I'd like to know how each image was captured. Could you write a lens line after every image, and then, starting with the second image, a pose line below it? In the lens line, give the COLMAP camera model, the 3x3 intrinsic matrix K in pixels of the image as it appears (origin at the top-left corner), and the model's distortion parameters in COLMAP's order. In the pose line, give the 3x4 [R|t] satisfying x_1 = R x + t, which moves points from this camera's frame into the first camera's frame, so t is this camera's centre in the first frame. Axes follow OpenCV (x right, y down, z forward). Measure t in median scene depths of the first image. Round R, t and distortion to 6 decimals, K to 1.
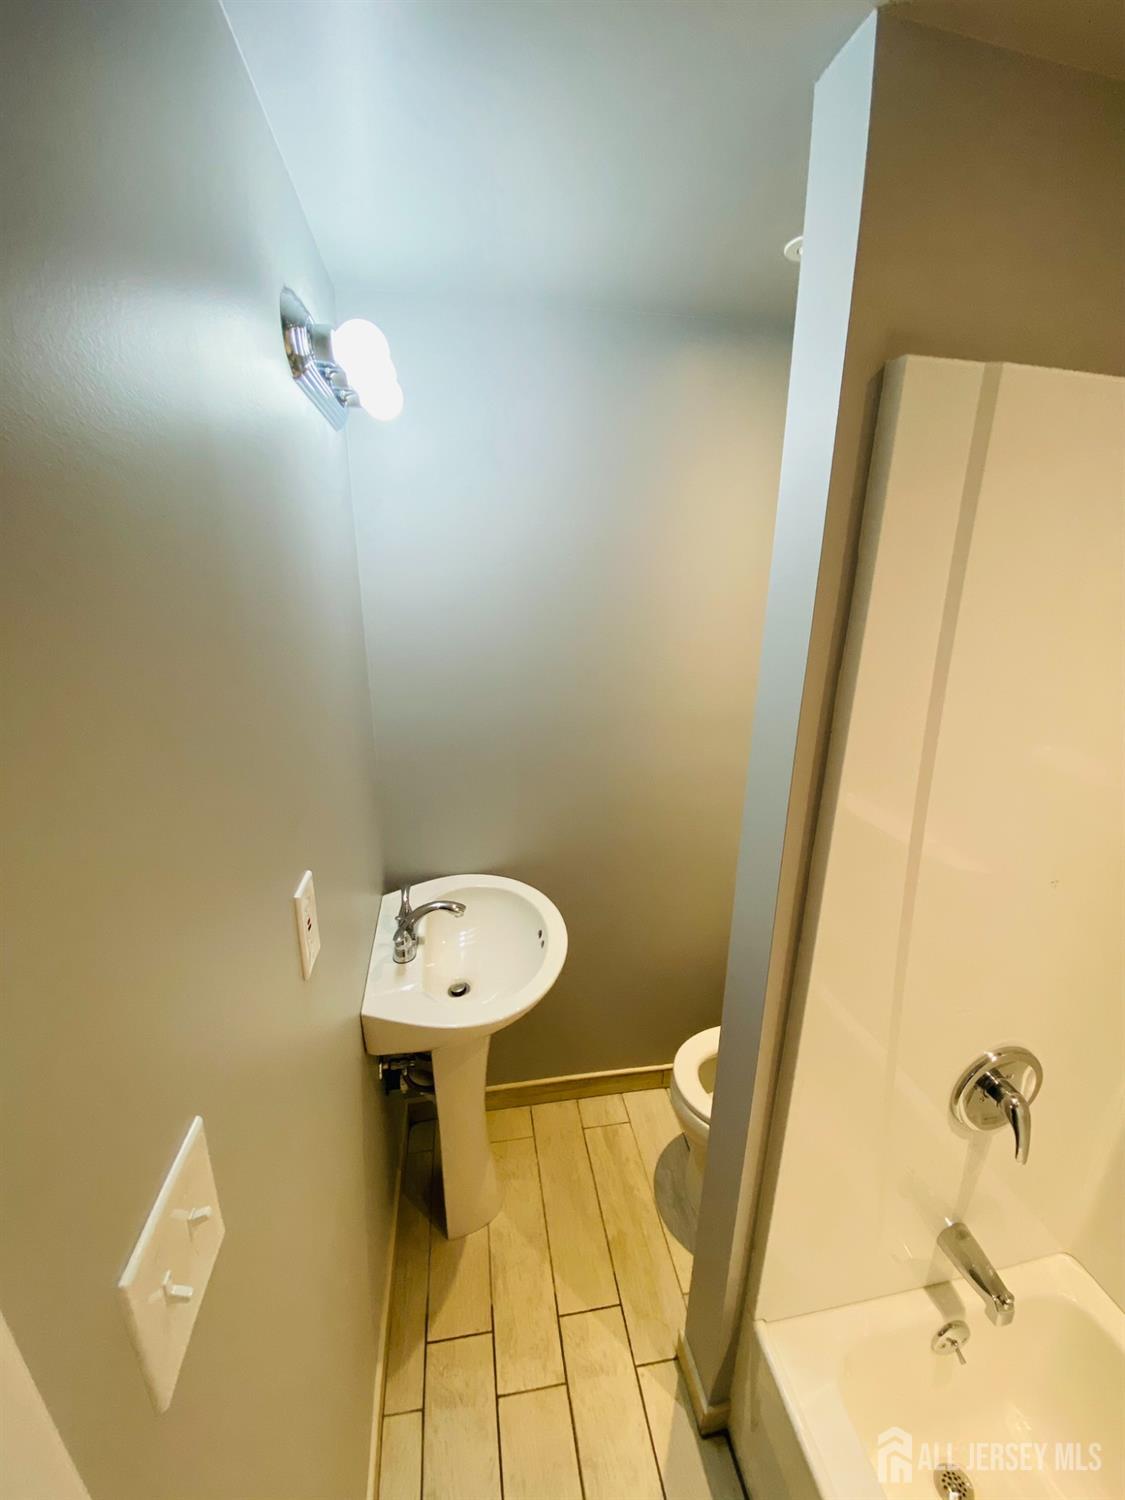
lens RADIAL K [[604.8, 0, 562.5], [0, 604.8, 750.0], [0, 0, 1]] dist [-0.023910, -0.000164]
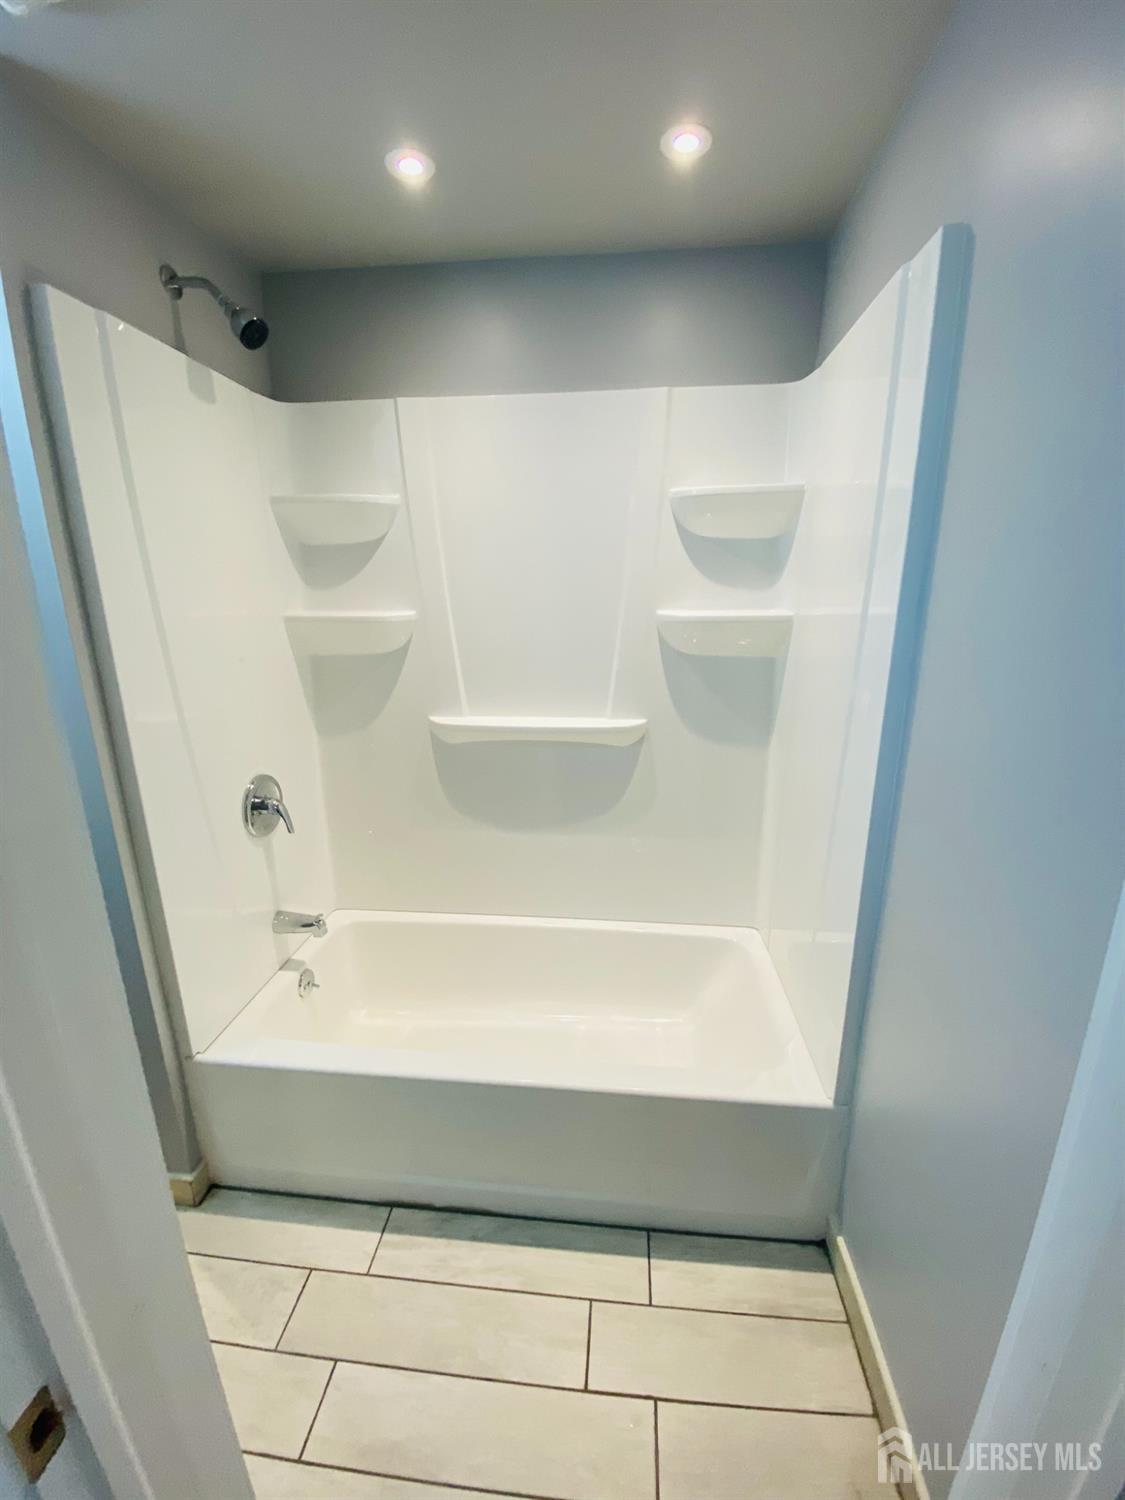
lens RADIAL K [[604.8, 0, 562.5], [0, 604.8, 750.0], [0, 0, 1]] dist [-0.023910, -0.000164]
pose [[0.267072, -0.272881, 0.924234, -0.497515], [0.275063, 0.940759, 0.198276, 0.335613], [-0.923587, 0.201268, 0.326310, -0.296956]]
